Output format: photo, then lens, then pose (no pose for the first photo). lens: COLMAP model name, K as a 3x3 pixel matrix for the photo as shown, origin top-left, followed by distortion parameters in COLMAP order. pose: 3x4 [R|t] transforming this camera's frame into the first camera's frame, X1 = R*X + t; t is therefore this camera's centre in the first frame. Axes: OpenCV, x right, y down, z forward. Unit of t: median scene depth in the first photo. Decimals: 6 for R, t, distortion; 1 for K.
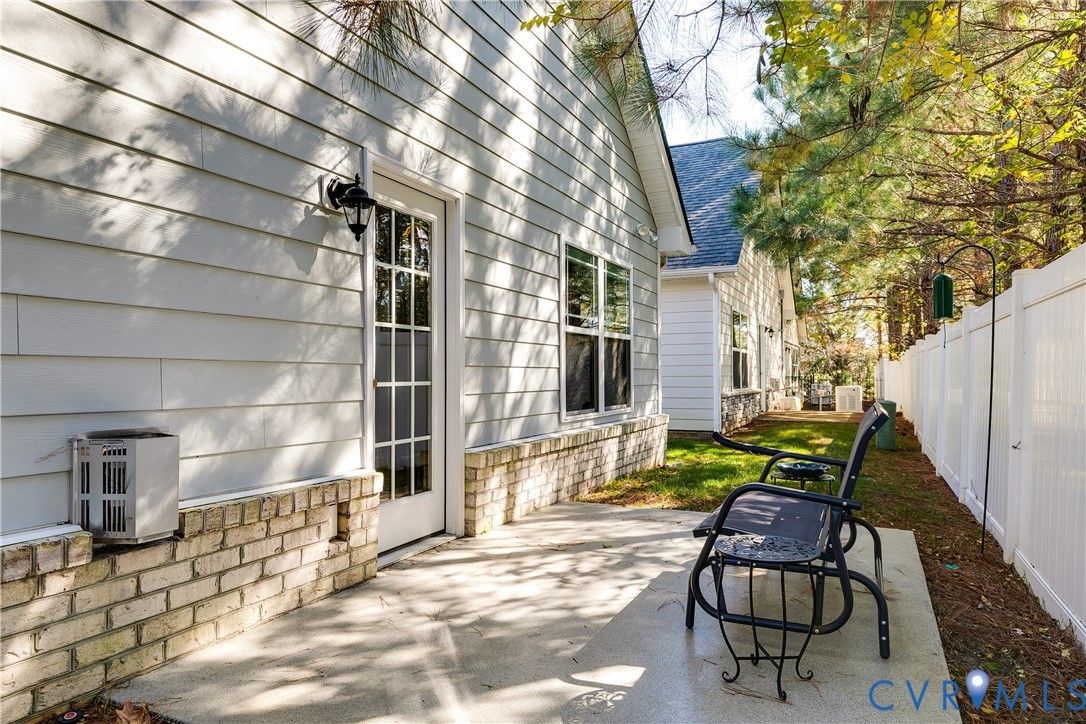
lens RADIAL K [[719.6, 0, 542.4], [0, 719.6, 364.3], [0, 0, 1]] dist [0.009949, 0.000267]
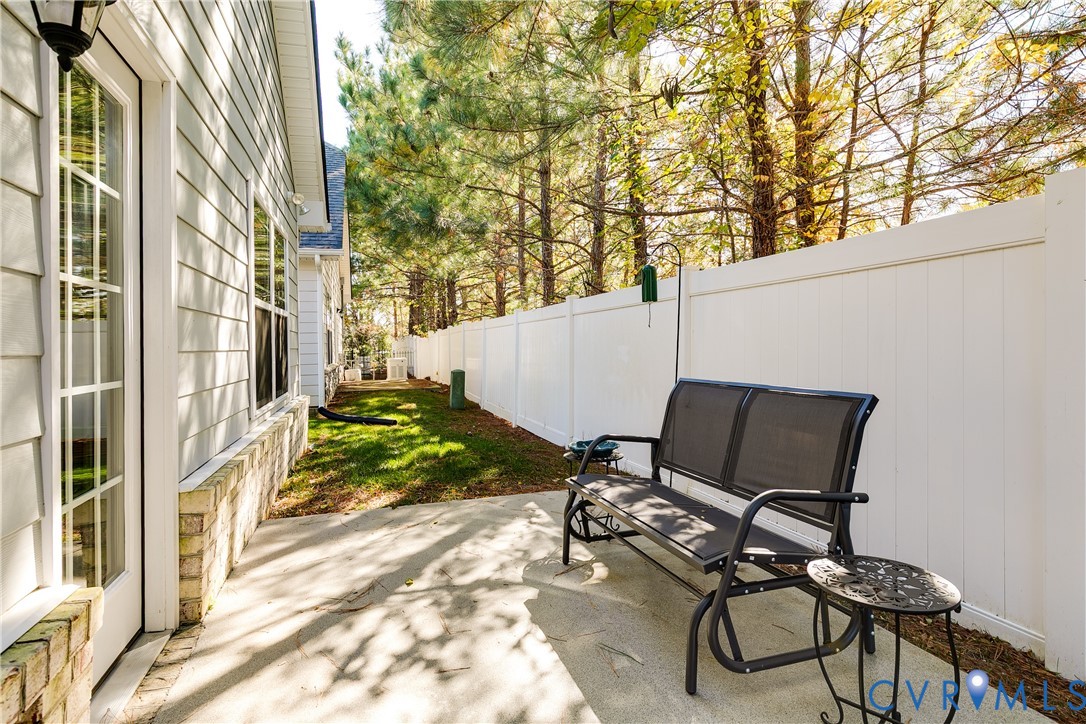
lens RADIAL K [[573.4, 0, 545.5], [0, 573.4, 339.5], [0, 0, 1]] dist [-0.002275, -0.000545]
pose [[0.736940, -0.007354, 0.675918, -0.230523], [0.008336, 0.999964, 0.001791, -0.008073], [-0.675906, 0.004314, 0.736975, 0.465954]]
